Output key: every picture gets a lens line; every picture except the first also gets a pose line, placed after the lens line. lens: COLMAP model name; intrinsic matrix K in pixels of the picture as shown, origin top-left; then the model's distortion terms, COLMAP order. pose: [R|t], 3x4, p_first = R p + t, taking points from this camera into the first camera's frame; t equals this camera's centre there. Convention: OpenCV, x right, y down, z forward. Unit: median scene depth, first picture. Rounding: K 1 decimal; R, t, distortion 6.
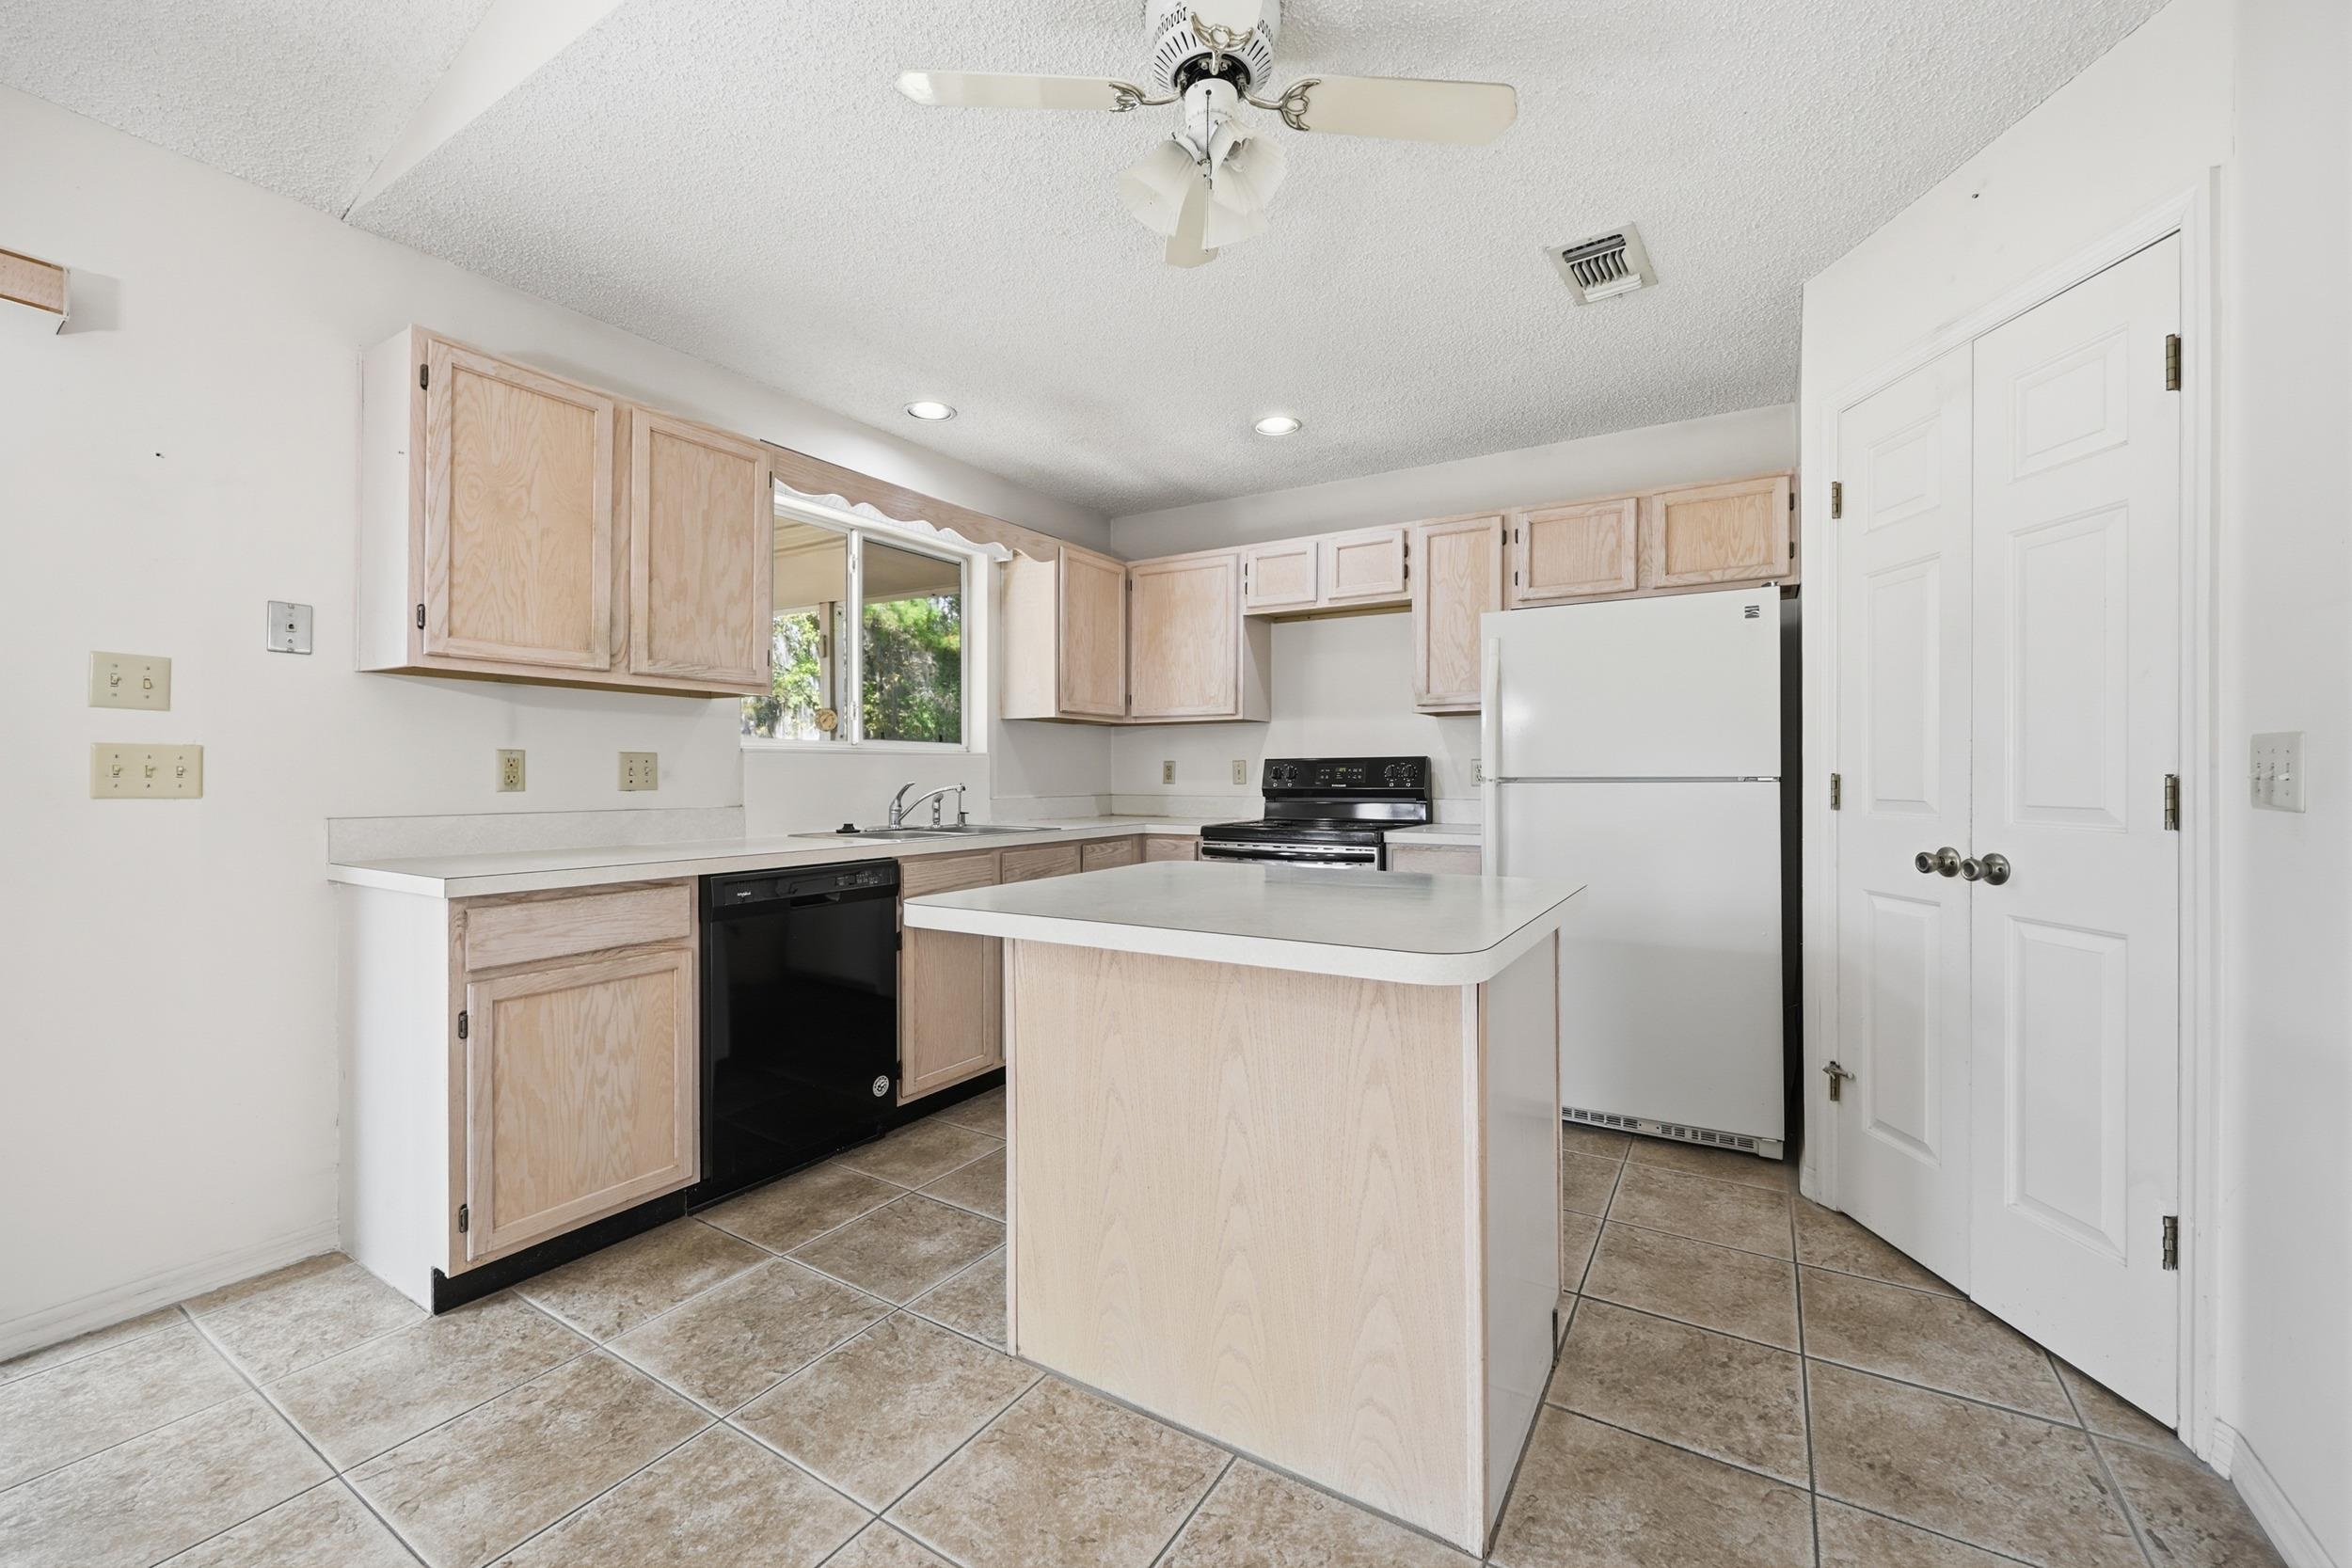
lens RADIAL K [[934.9, 0, 1188.3], [0, 934.9, 774.1], [0, 0, 1]] dist [-0.003763, 0.000525]
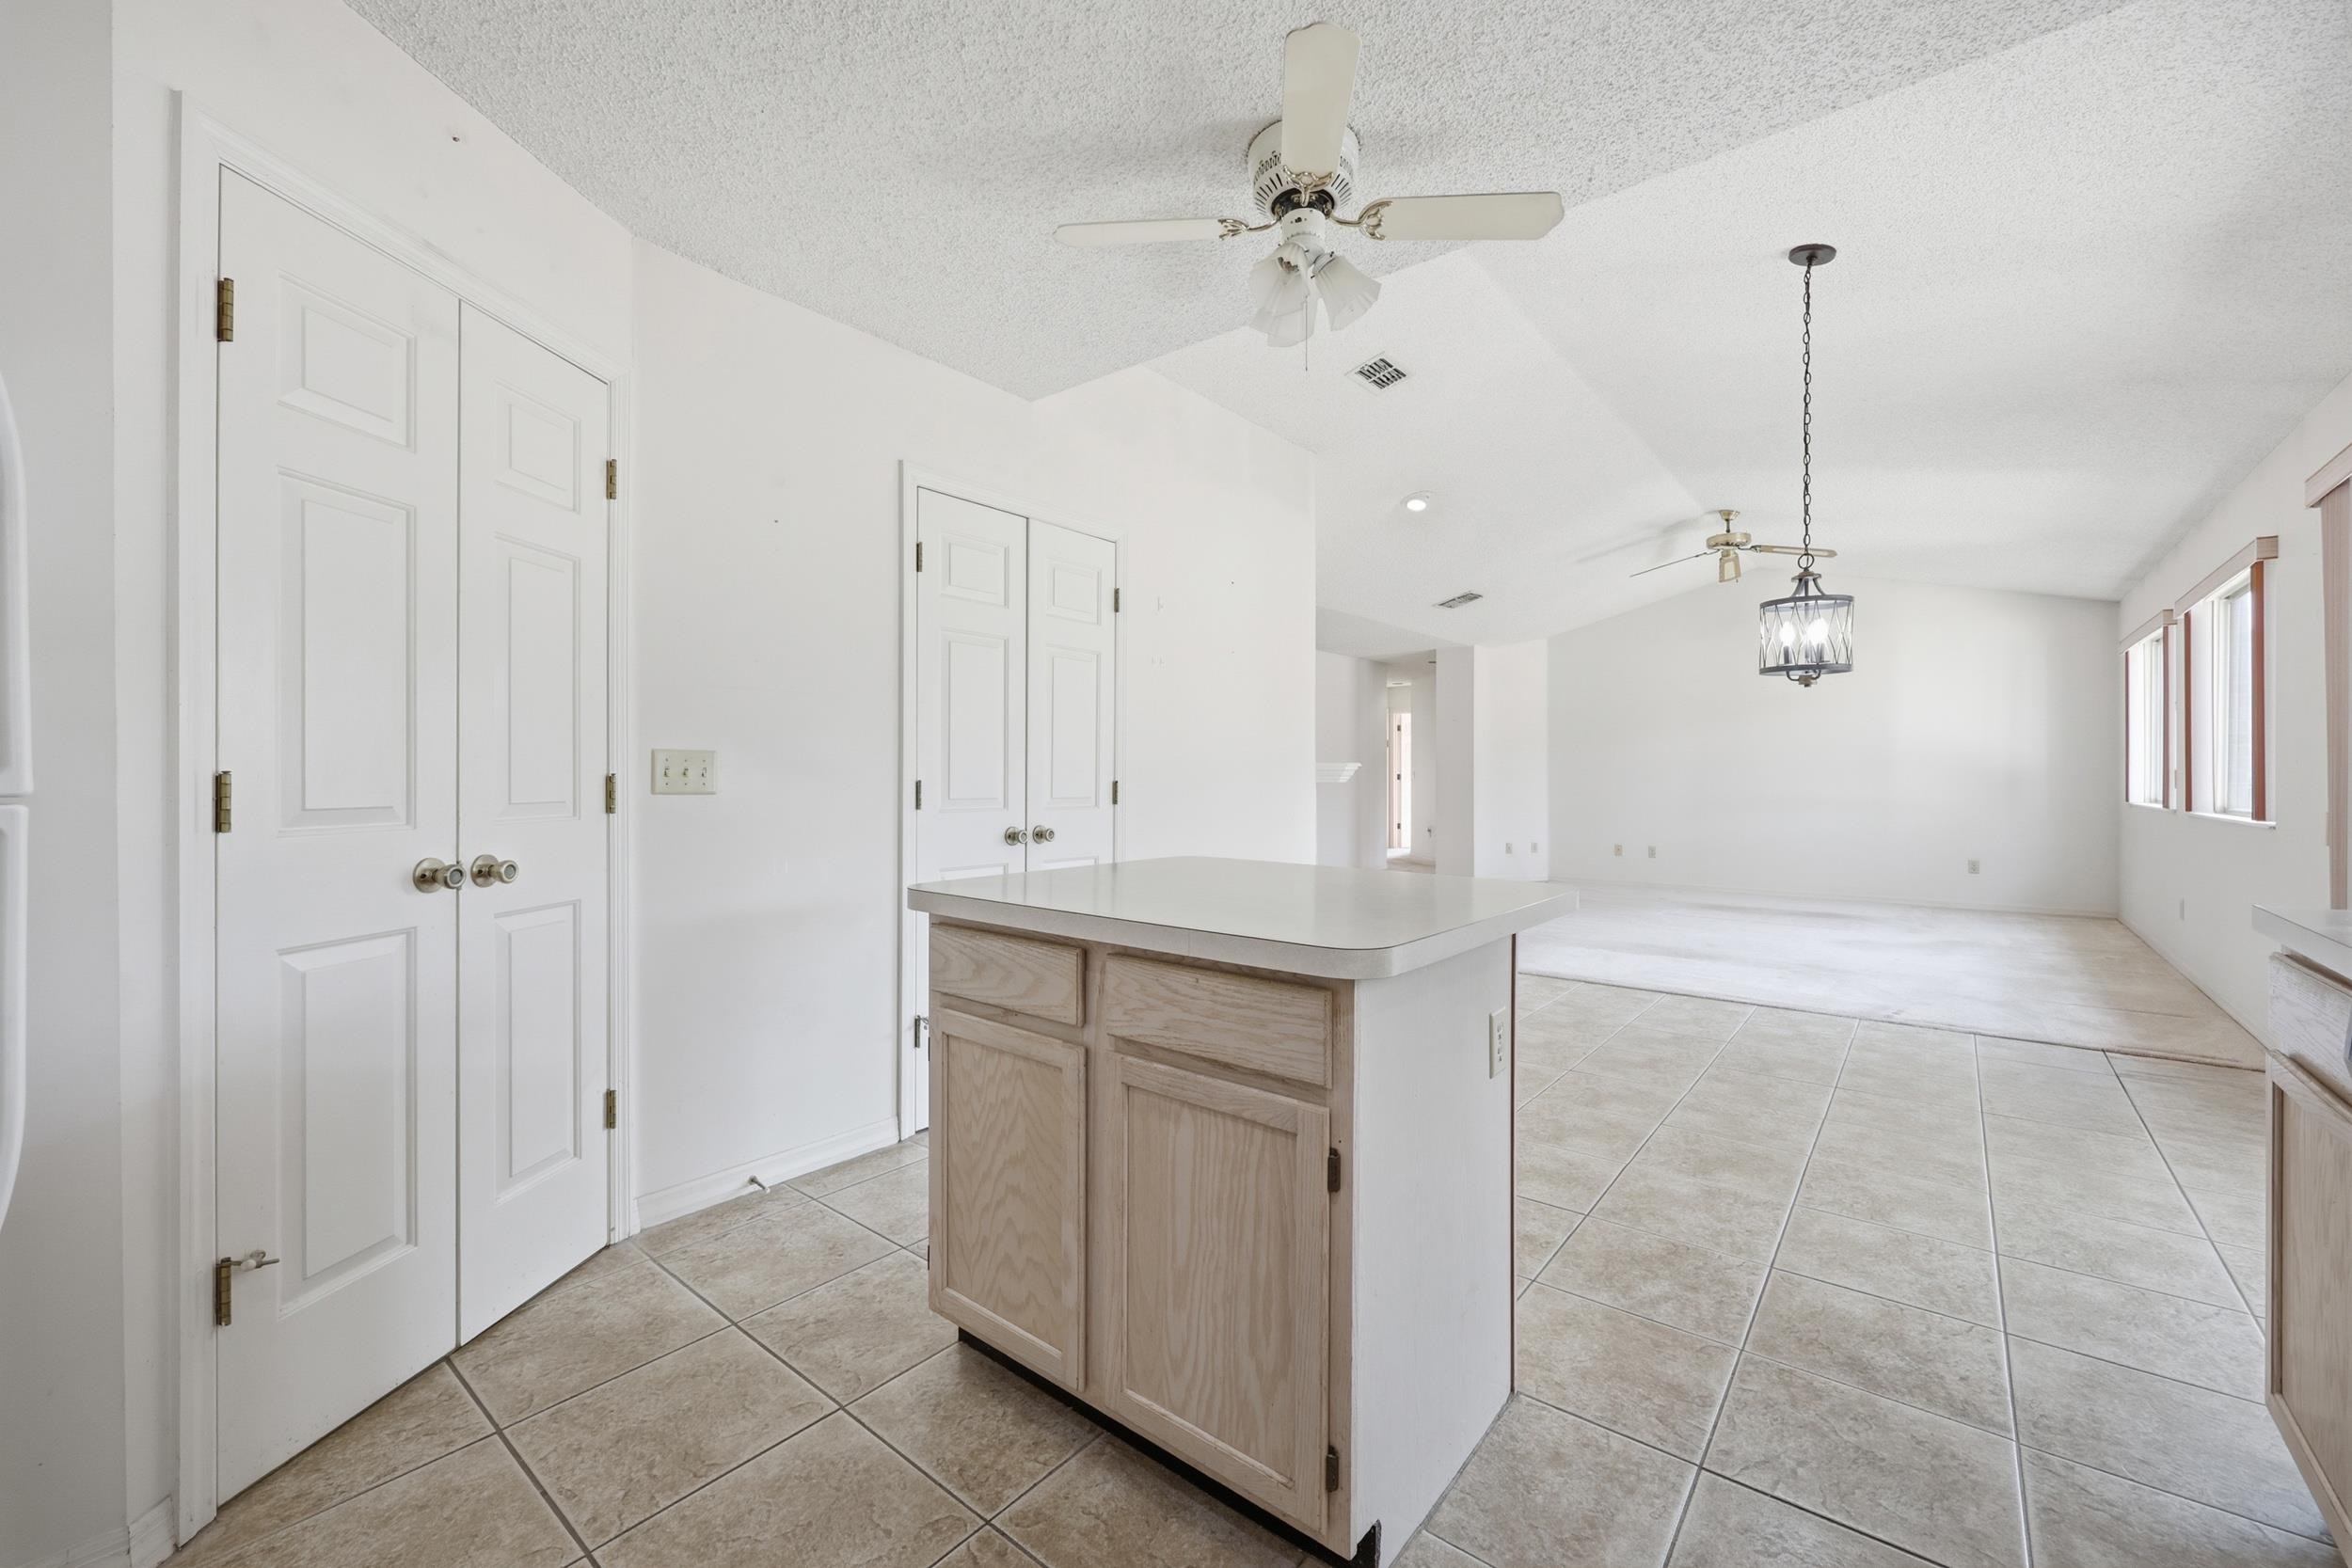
lens RADIAL K [[940.6, 0, 1187.1], [0, 940.6, 778.5], [0, 0, 1]] dist [-0.001780, 0.000062]
pose [[-0.991444, -0.000482, 0.130530, 0.006888], [-0.000174, 0.999997, 0.002371, 0.001667], [-0.130531, 0.002328, -0.991442, 1.143534]]
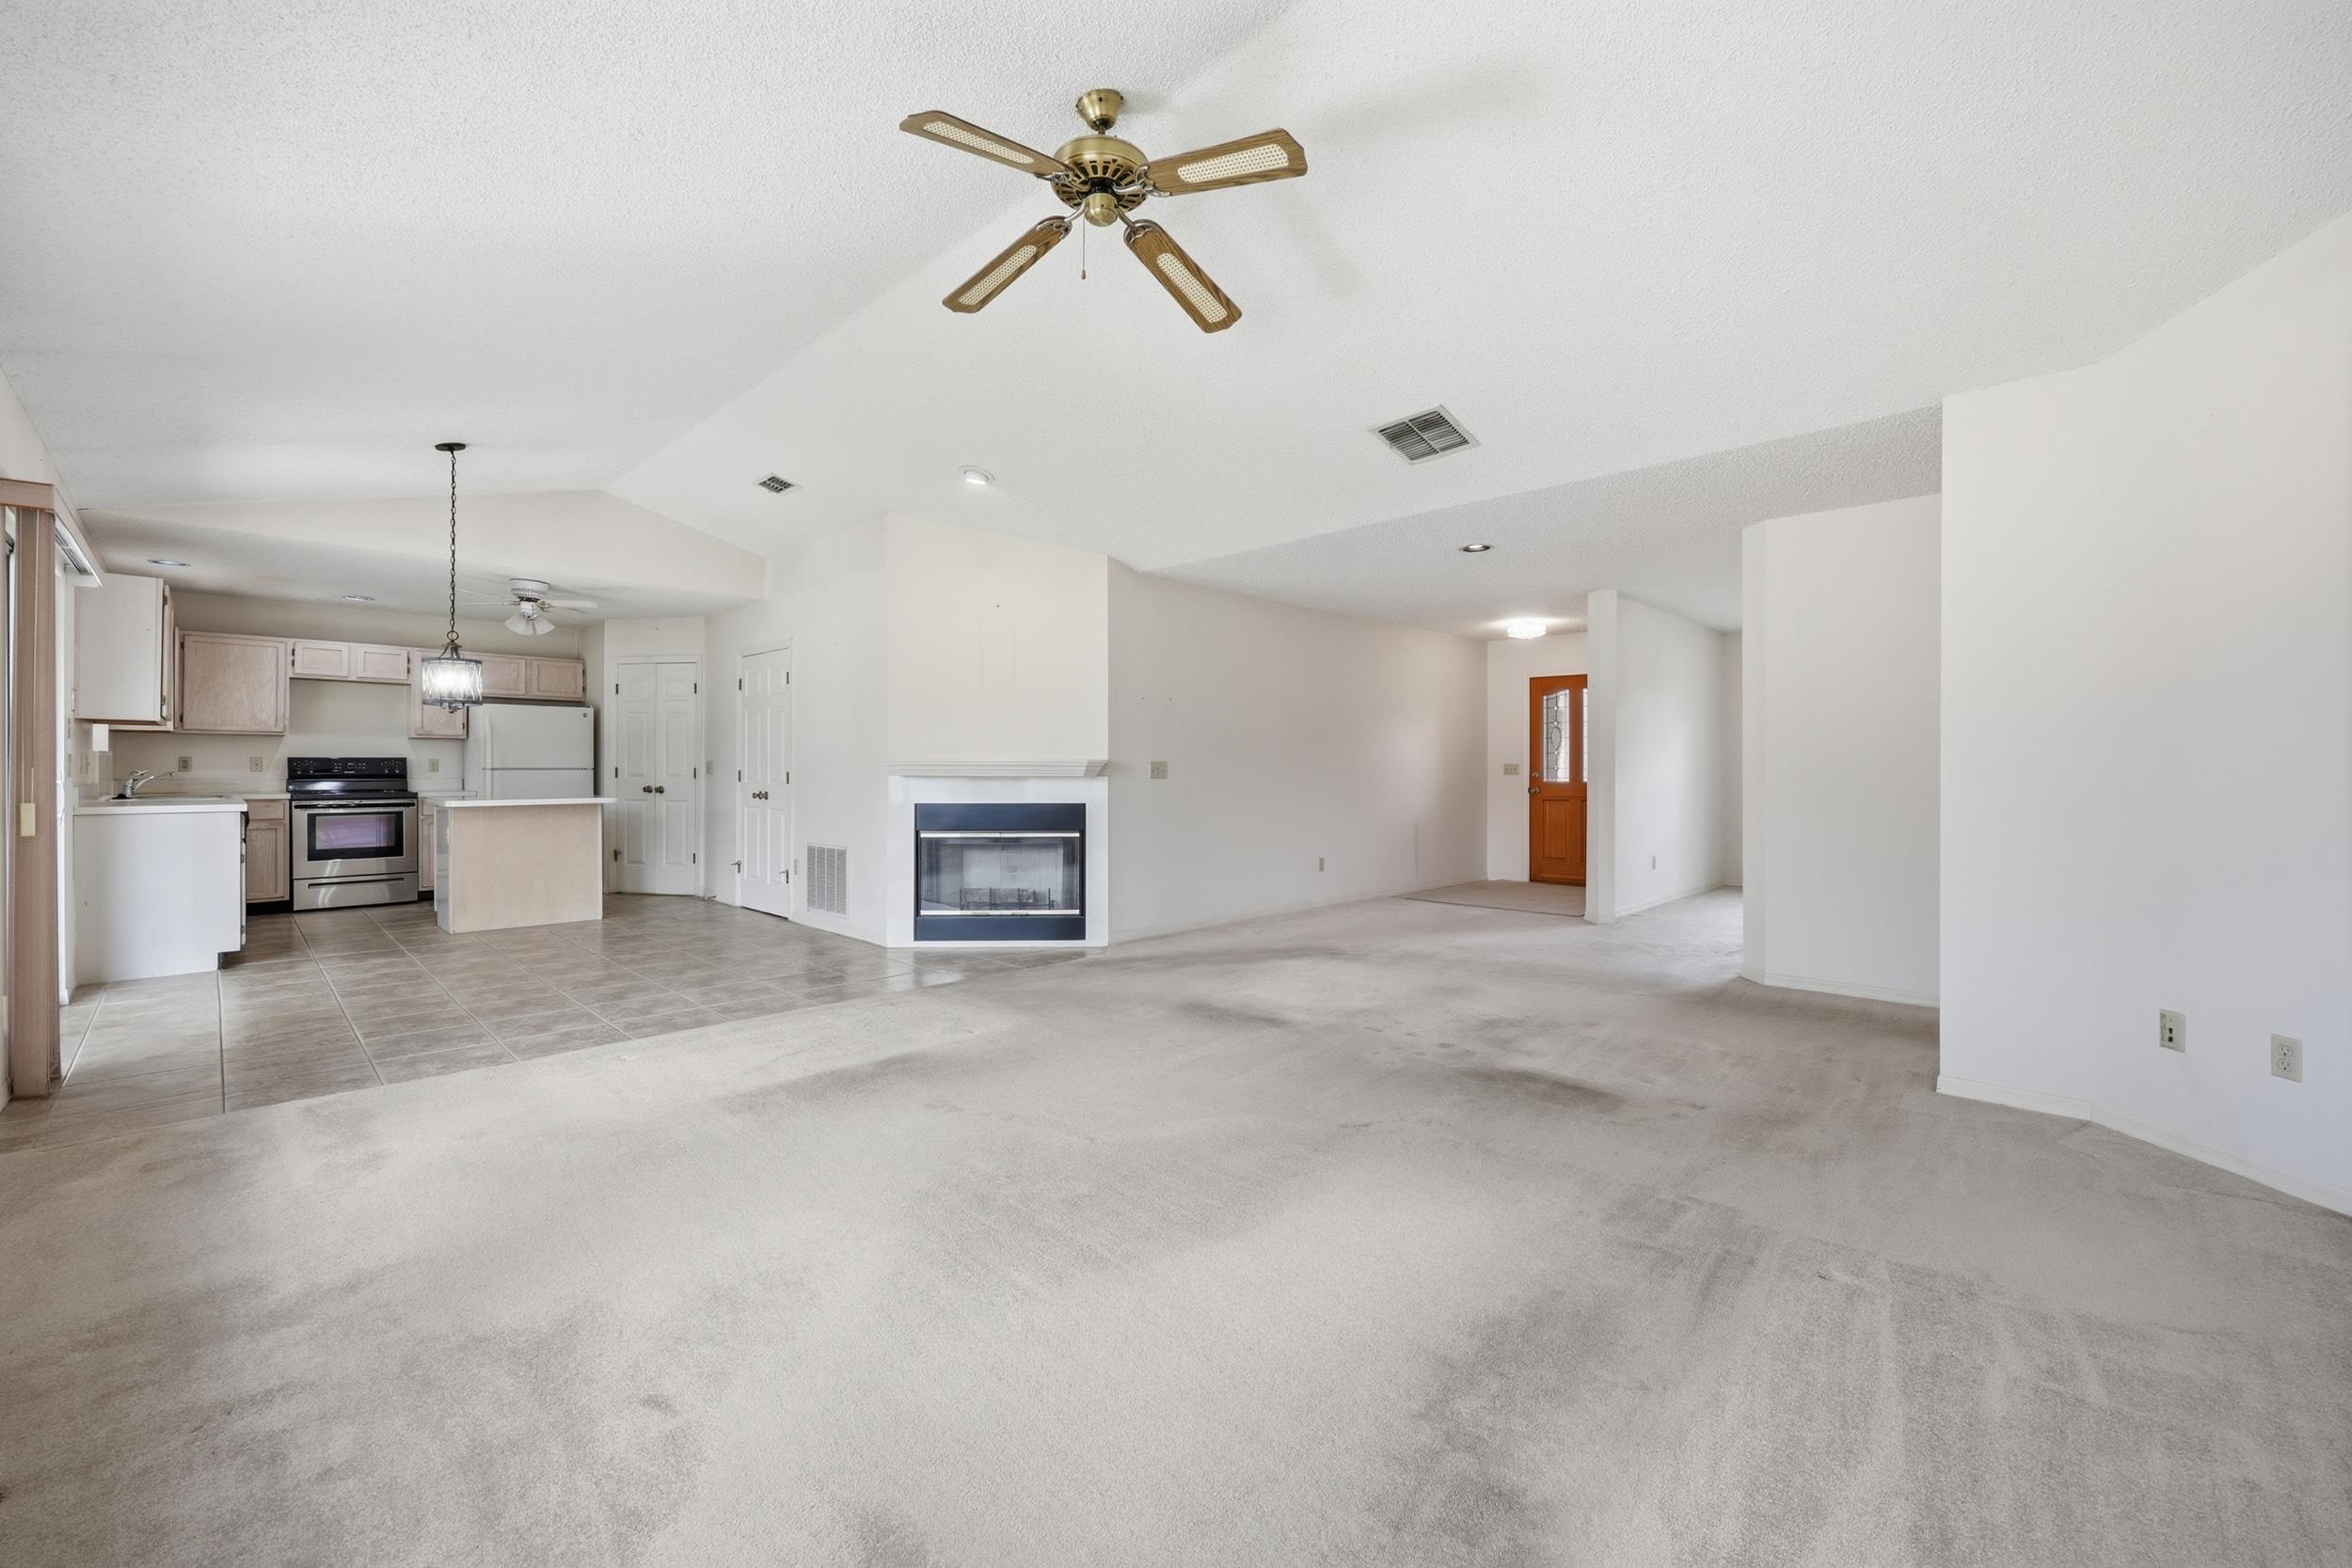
lens RADIAL K [[934.9, 0, 1160.8], [0, 934.9, 770.3], [0, 0, 1]] dist [-0.003763, 0.000525]
pose [[0.226225, 0.000095, 0.974075, -1.710494], [-0.005054, 0.999987, 0.001077, -0.001901], [-0.974062, -0.005167, 0.226222, -1.351432]]
